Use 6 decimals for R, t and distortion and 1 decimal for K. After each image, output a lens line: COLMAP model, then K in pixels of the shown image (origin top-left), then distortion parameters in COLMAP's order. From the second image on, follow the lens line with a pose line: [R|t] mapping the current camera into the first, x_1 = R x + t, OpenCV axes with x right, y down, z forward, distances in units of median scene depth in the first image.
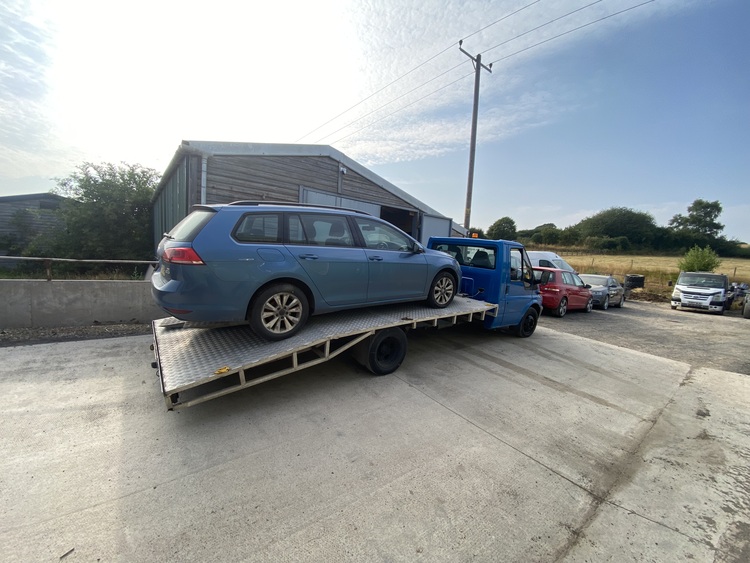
lens RADIAL K [[299.0, 0, 372.9], [0, 299.0, 281.6], [0, 0, 1]] dist [0.000281, -0.000063]
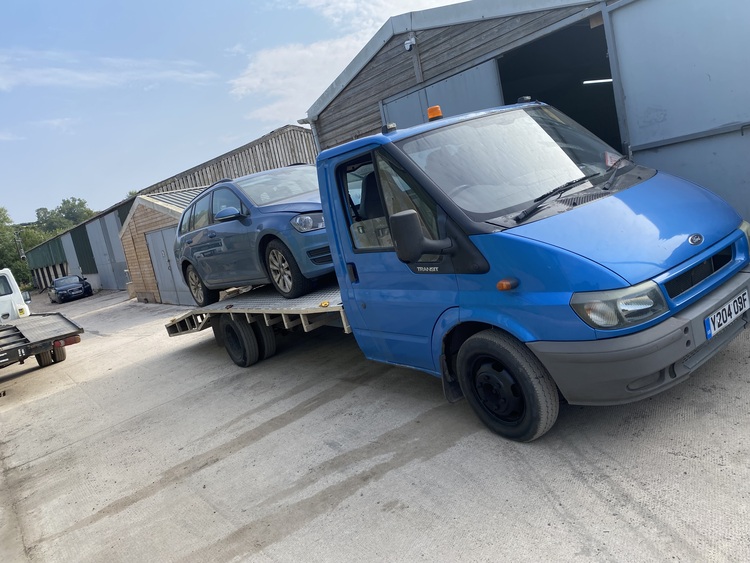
lens RADIAL K [[564.2, 0, 373.8], [0, 564.2, 280.1], [0, 0, 1]] dist [0.016260, 0.004215]
pose [[-0.024556, 0.077429, -0.996695, 1.768616], [0.111545, 0.990983, 0.074237, -0.014754], [0.993456, -0.109353, -0.032972, 1.580234]]
